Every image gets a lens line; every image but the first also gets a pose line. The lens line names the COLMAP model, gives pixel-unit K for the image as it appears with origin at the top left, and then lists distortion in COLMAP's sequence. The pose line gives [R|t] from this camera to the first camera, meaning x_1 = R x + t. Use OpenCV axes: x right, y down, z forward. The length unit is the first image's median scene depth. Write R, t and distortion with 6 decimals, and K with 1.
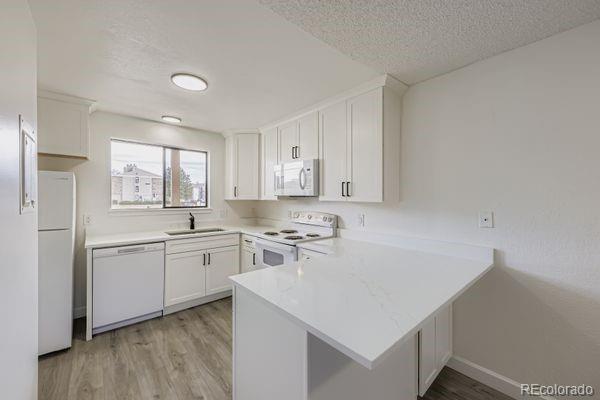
lens RADIAL K [[238.1, 0, 300.4], [0, 238.1, 197.1], [0, 0, 1]] dist [0.008801, -0.002788]
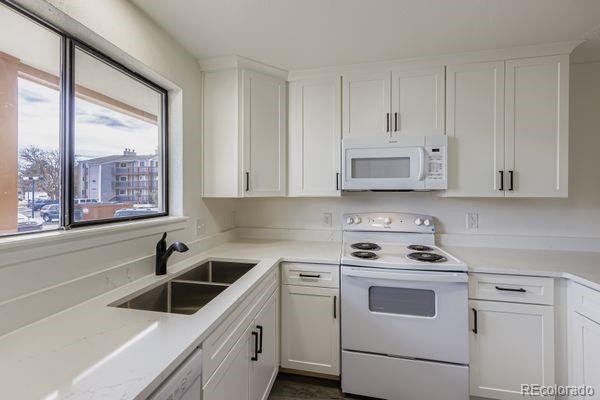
lens RADIAL K [[238.1, 0, 298.8], [0, 238.1, 190.7], [0, 0, 1]] dist [0.008801, -0.002788]
pose [[0.786514, 0.001584, 0.617571, -0.611564], [0.002695, 0.999978, -0.005998, -0.000055], [-0.617567, 0.006382, 0.786493, 0.647822]]
